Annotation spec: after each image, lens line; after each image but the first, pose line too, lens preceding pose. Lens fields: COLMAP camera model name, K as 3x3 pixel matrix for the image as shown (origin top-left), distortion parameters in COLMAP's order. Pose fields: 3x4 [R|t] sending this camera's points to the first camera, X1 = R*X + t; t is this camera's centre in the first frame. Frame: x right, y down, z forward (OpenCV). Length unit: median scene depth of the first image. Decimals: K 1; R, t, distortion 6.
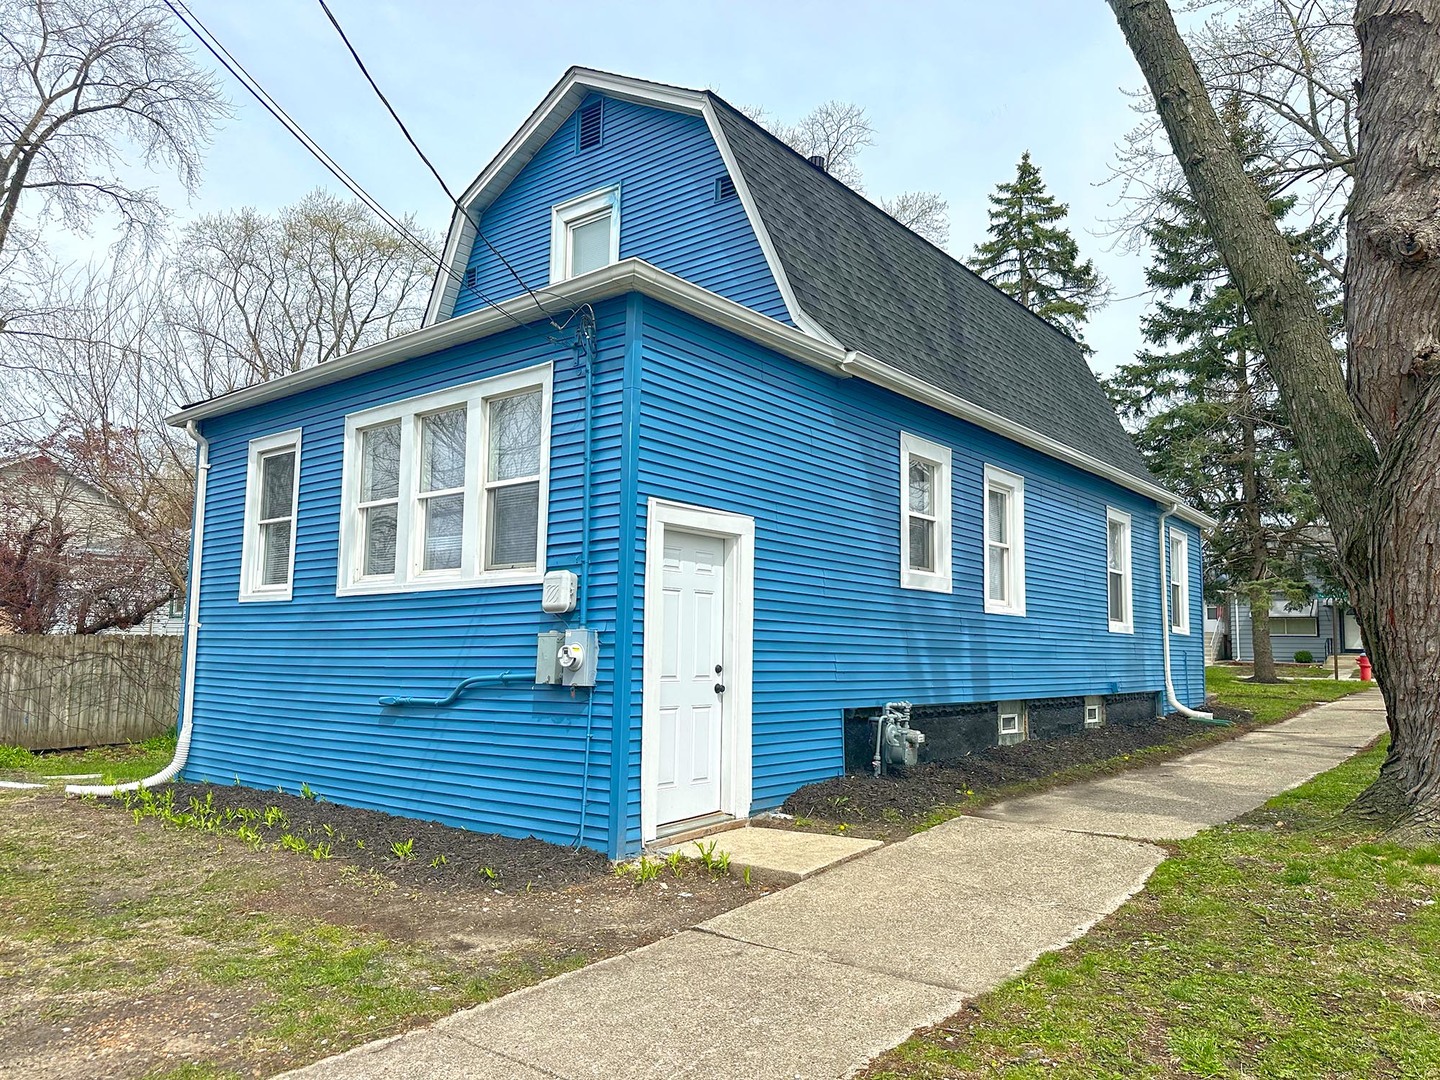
lens RADIAL K [[1023.1, 0, 719.9], [0, 1023.1, 542.6], [0, 0, 1]] dist [0.004168, 0.001113]
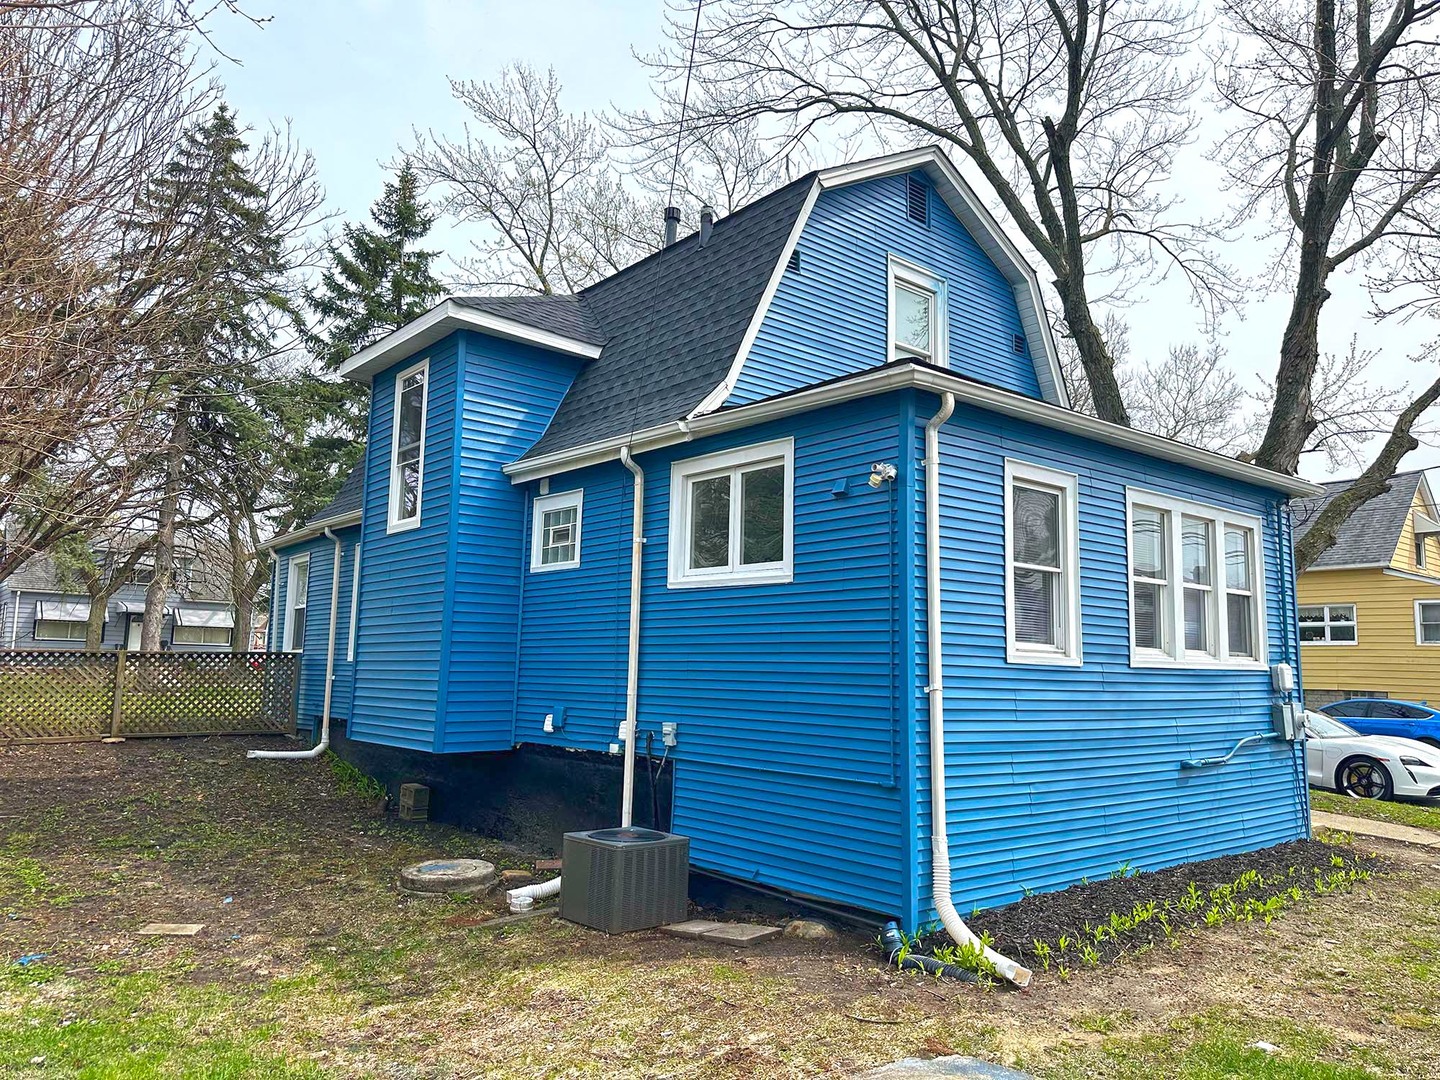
lens RADIAL K [[1023.1, 0, 719.9], [0, 1023.1, 542.6], [0, 0, 1]] dist [0.004168, 0.001113]
pose [[0.193535, 0.113823, 0.974468, -1.450357], [-0.122872, 0.988239, -0.091029, 0.073276], [-0.973369, -0.102118, 0.205245, 1.201629]]
